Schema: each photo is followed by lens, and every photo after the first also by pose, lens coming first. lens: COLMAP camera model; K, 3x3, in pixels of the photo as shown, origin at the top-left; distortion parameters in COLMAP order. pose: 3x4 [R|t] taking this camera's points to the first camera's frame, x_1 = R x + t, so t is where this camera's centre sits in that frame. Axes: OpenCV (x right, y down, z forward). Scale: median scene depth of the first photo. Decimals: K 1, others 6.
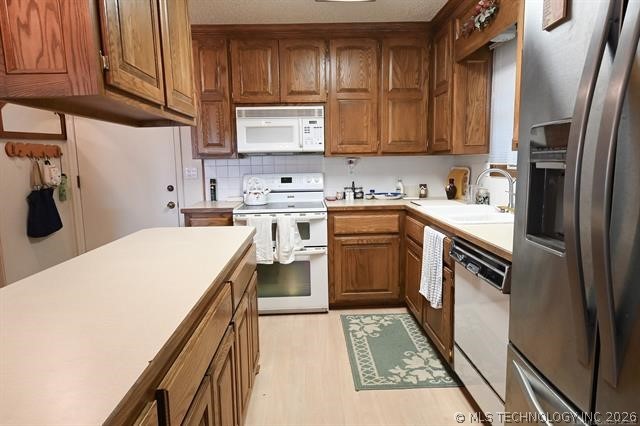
lens RADIAL K [[392.1, 0, 320.0], [0, 392.1, 213.0], [0, 0, 1]] dist [0.000577, 0.000092]
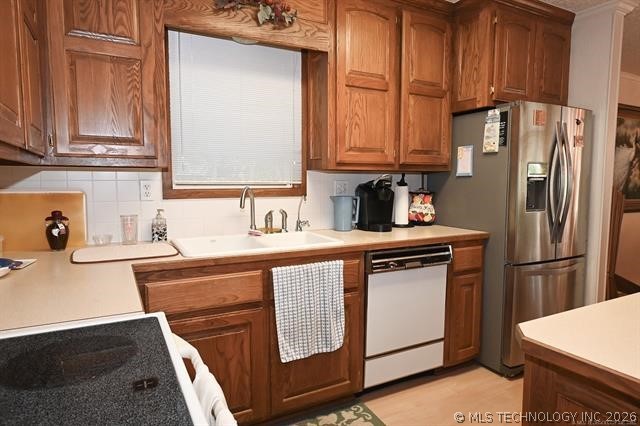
lens RADIAL K [[392.1, 0, 320.0], [0, 392.1, 213.0], [0, 0, 1]] dist [0.000577, 0.000092]
pose [[-0.441423, -0.057095, 0.895481, -0.446522], [0.126406, 0.984064, 0.125054, -0.169259], [-0.888351, 0.168396, -0.427172, 1.355943]]
